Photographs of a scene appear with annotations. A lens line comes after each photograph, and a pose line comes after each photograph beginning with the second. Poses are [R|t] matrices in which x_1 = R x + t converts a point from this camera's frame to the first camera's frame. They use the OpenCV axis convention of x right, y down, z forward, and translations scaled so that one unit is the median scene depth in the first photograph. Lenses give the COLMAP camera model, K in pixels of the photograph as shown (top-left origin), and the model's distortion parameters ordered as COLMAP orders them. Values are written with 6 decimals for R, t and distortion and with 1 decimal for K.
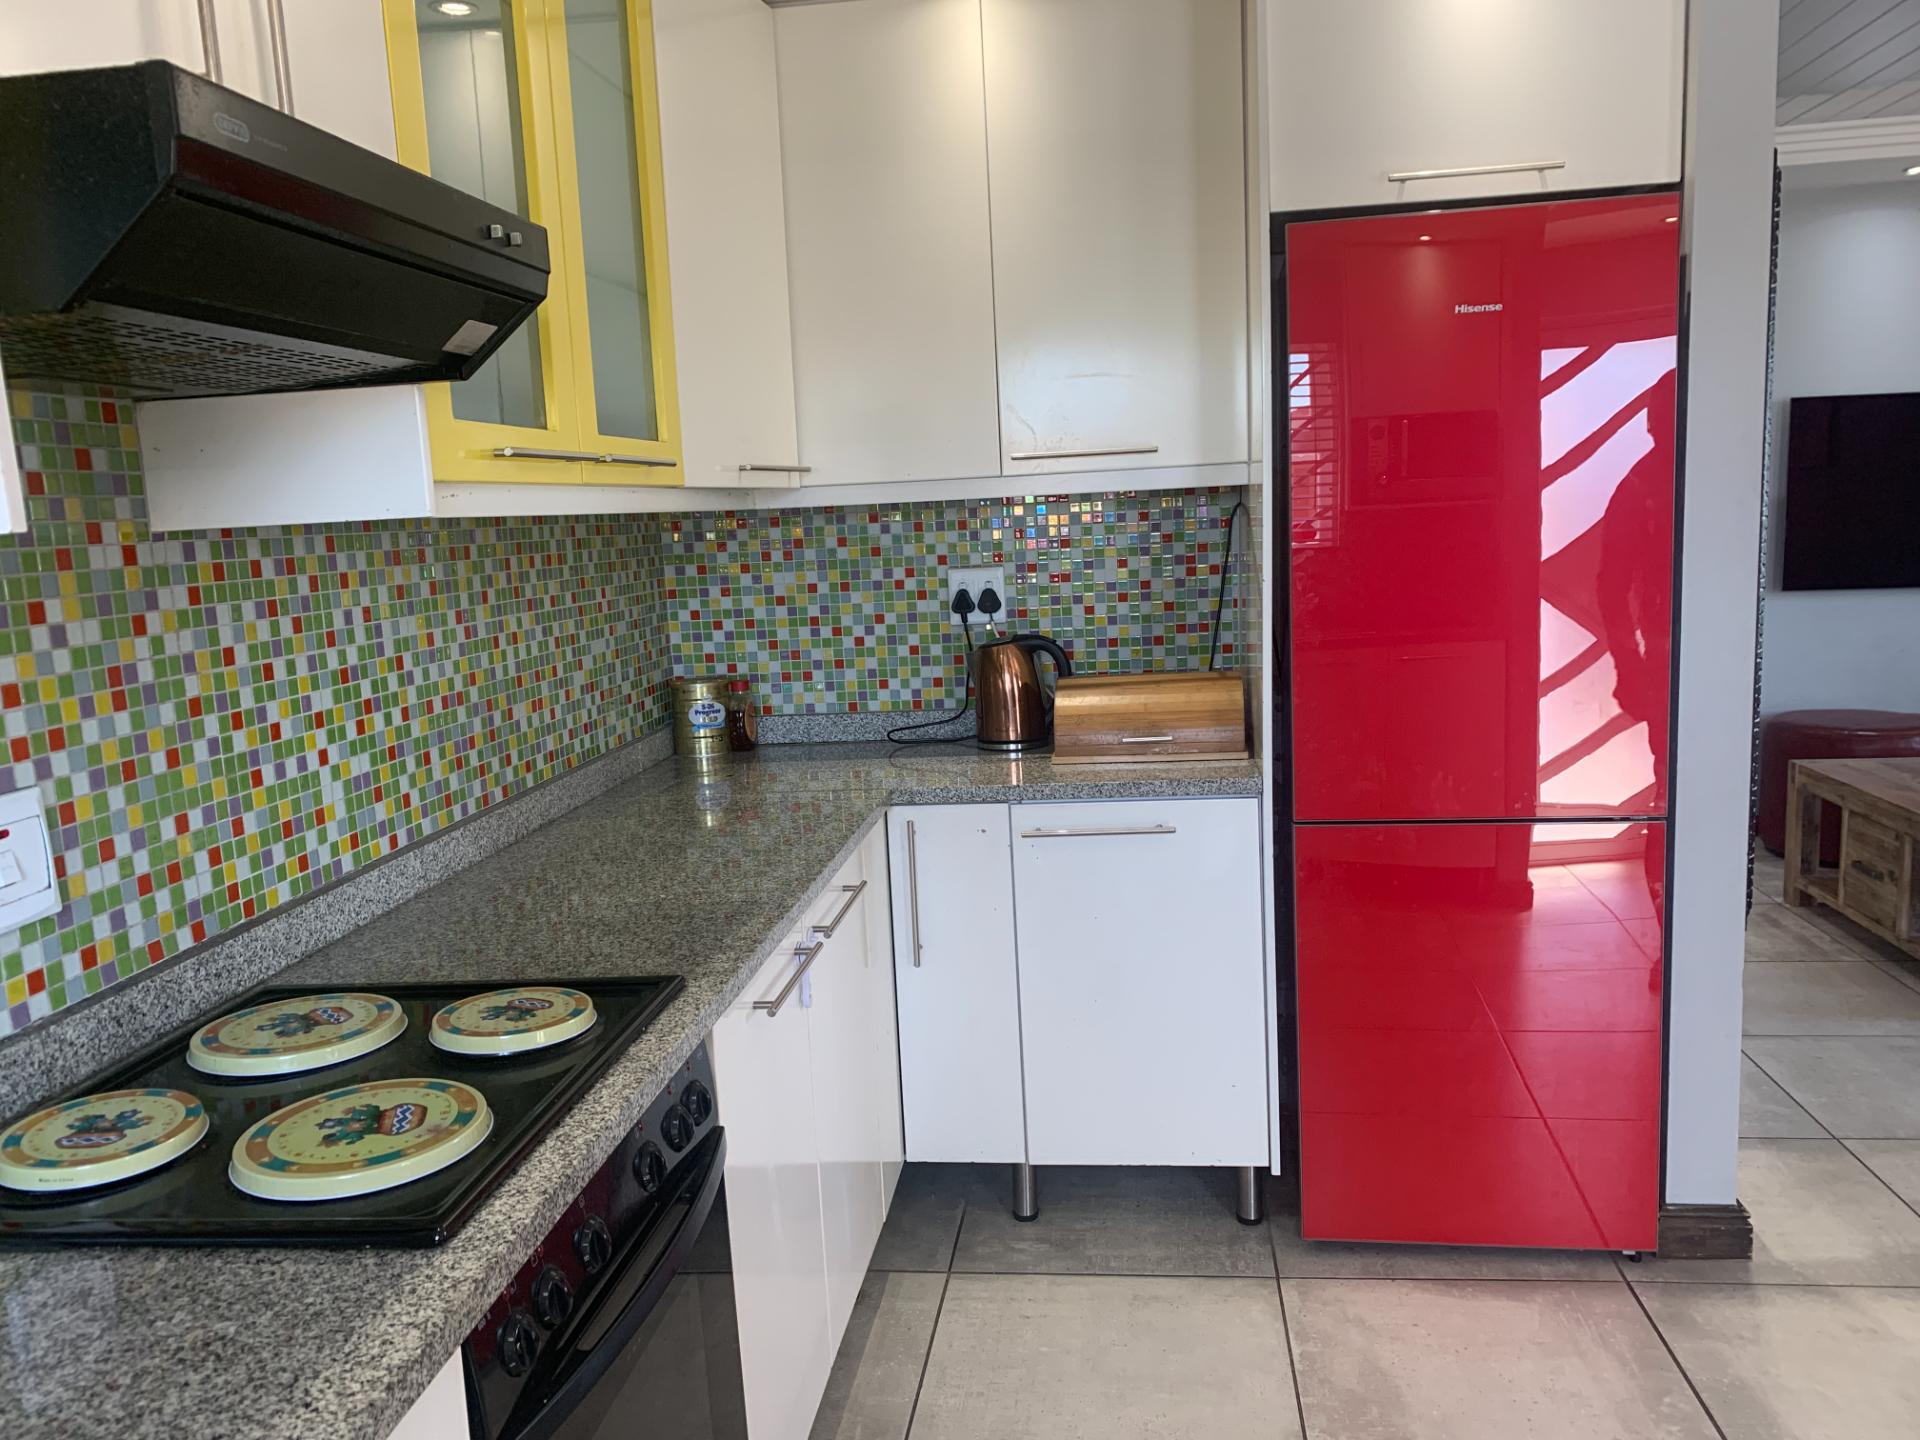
lens RADIAL K [[1447.0, 0, 965.2], [0, 1447.0, 728.9], [0, 0, 1]] dist [0.004108, -0.003905]
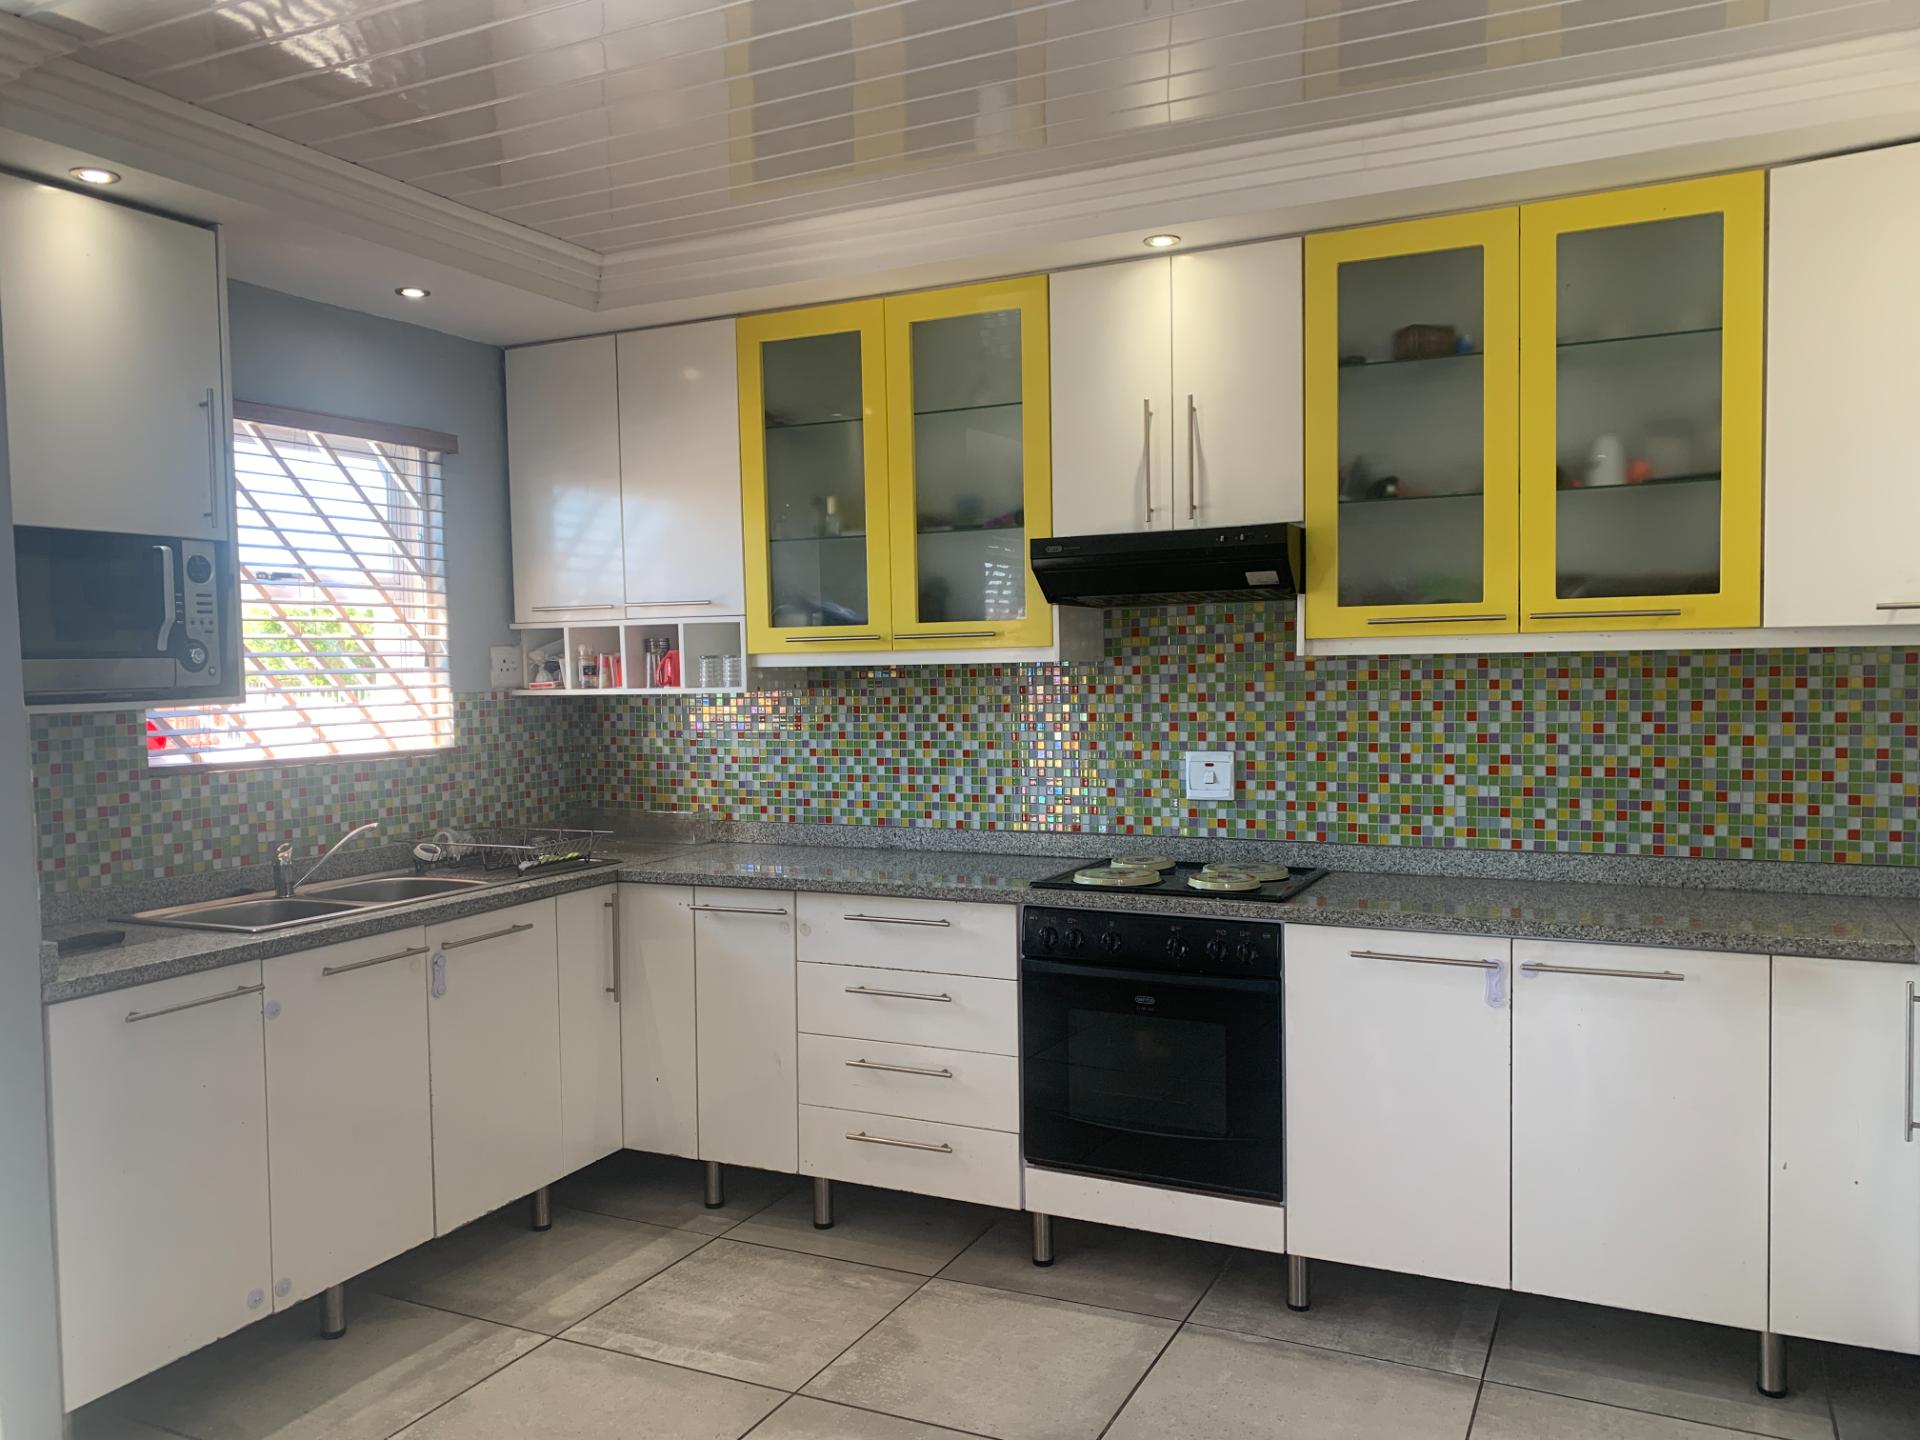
lens RADIAL K [[1471.1, 0, 957.1], [0, 1471.1, 734.1], [0, 0, 1]] dist [0.074357, -0.097255]
pose [[-0.321081, 0.094670, -0.942308, 1.348649], [-0.112369, 0.984154, 0.137162, -0.199663], [0.940362, 0.149926, -0.305355, 0.879011]]
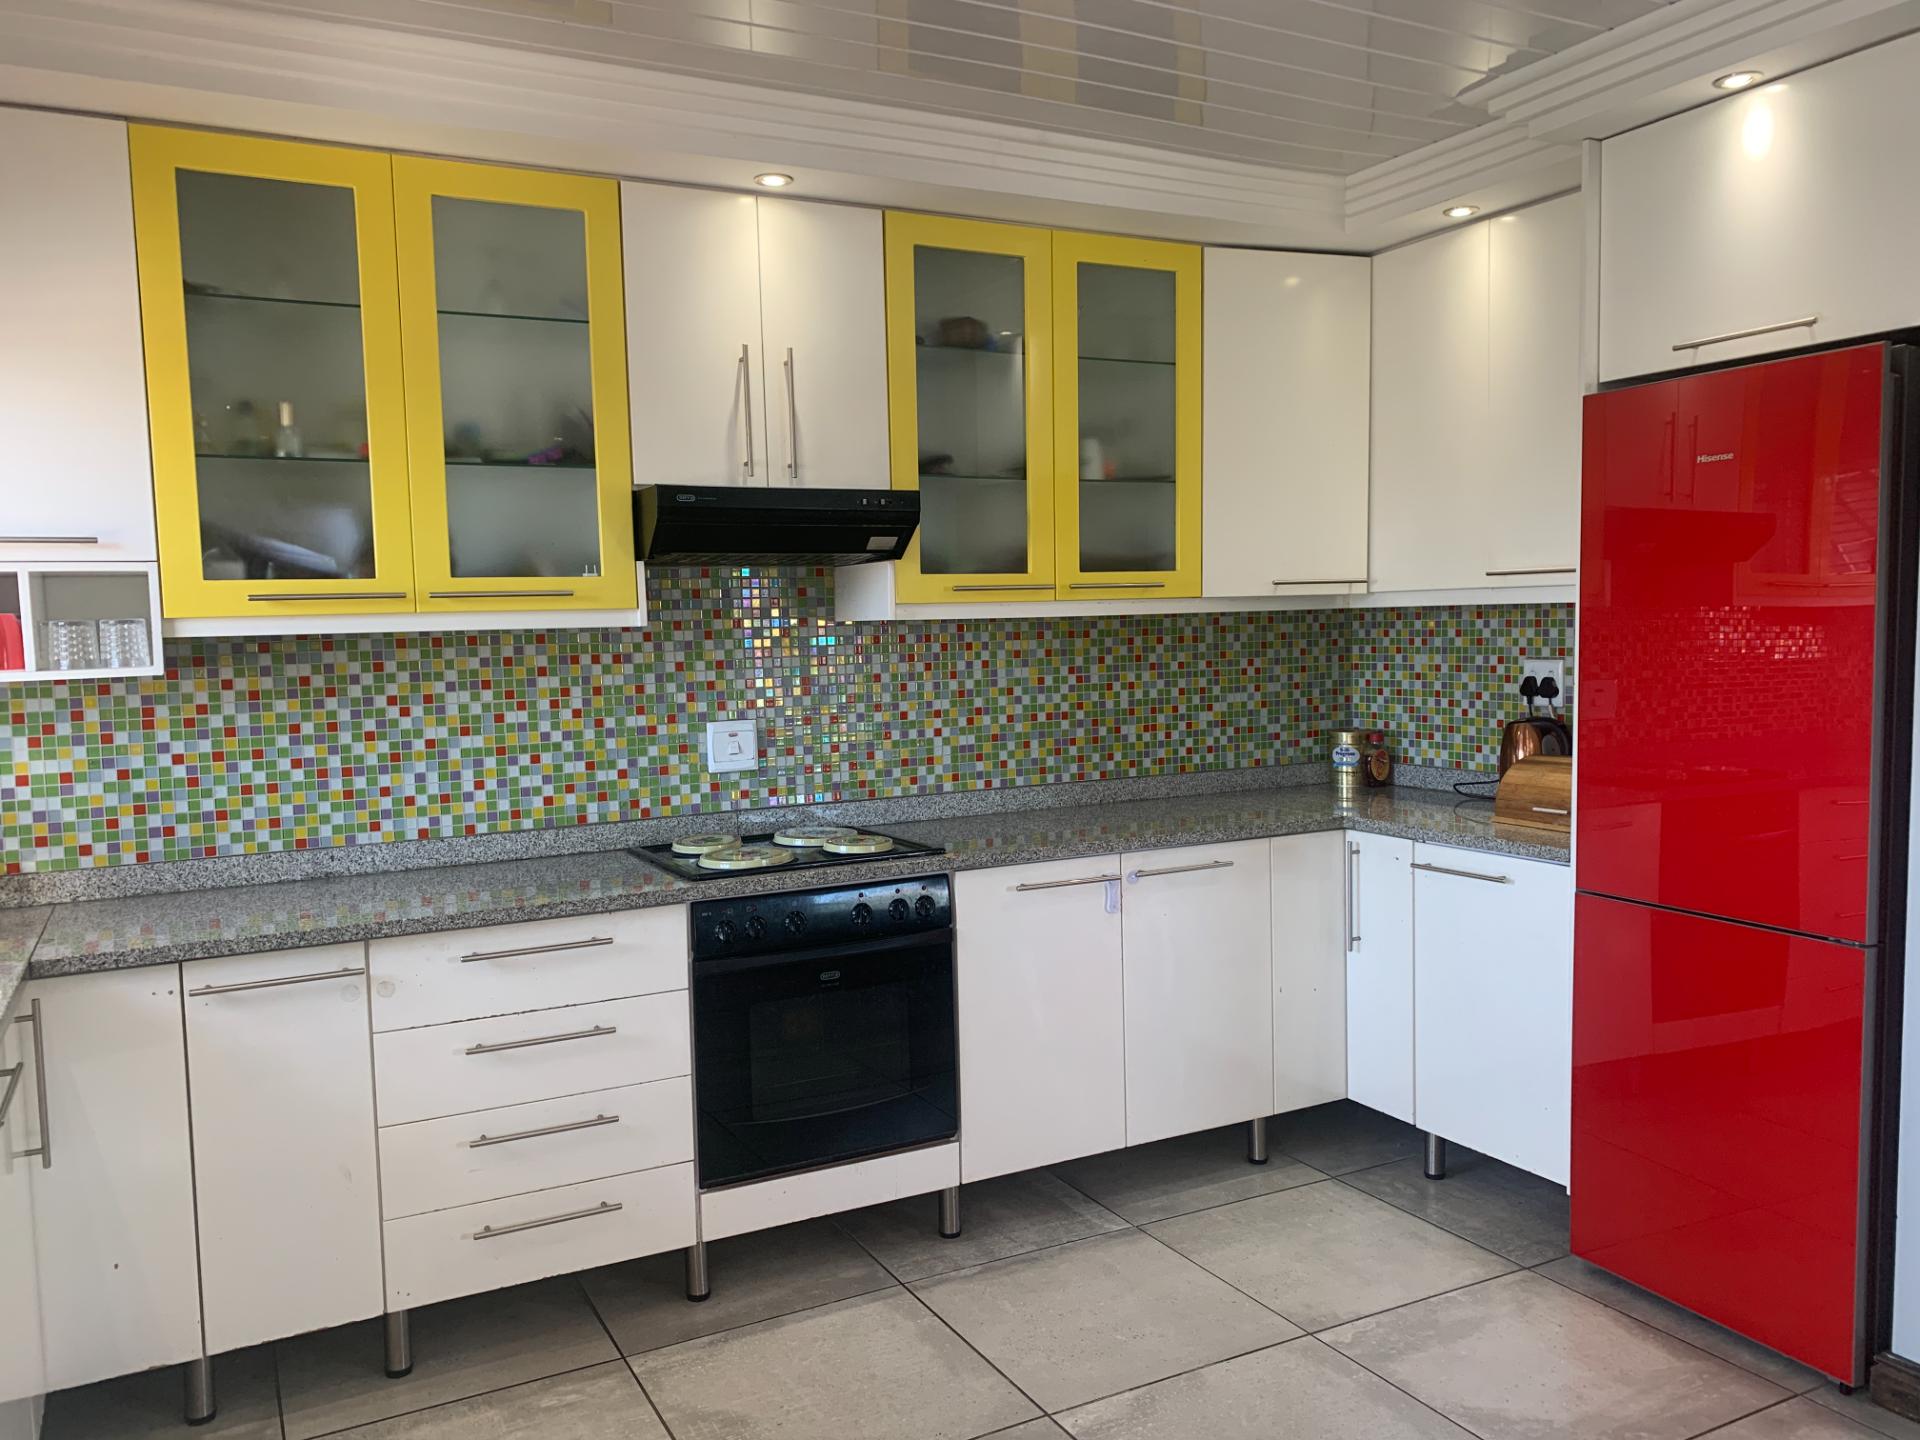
lens RADIAL K [[1447.6, 0, 963.6], [0, 1447.6, 733.7], [0, 0, 1]] dist [0.104932, -0.204553]
pose [[0.567544, 0.098096, -0.817478, 1.107177], [-0.126705, 0.991456, 0.031007, -0.041126], [0.813535, 0.085980, 0.575124, -0.121354]]
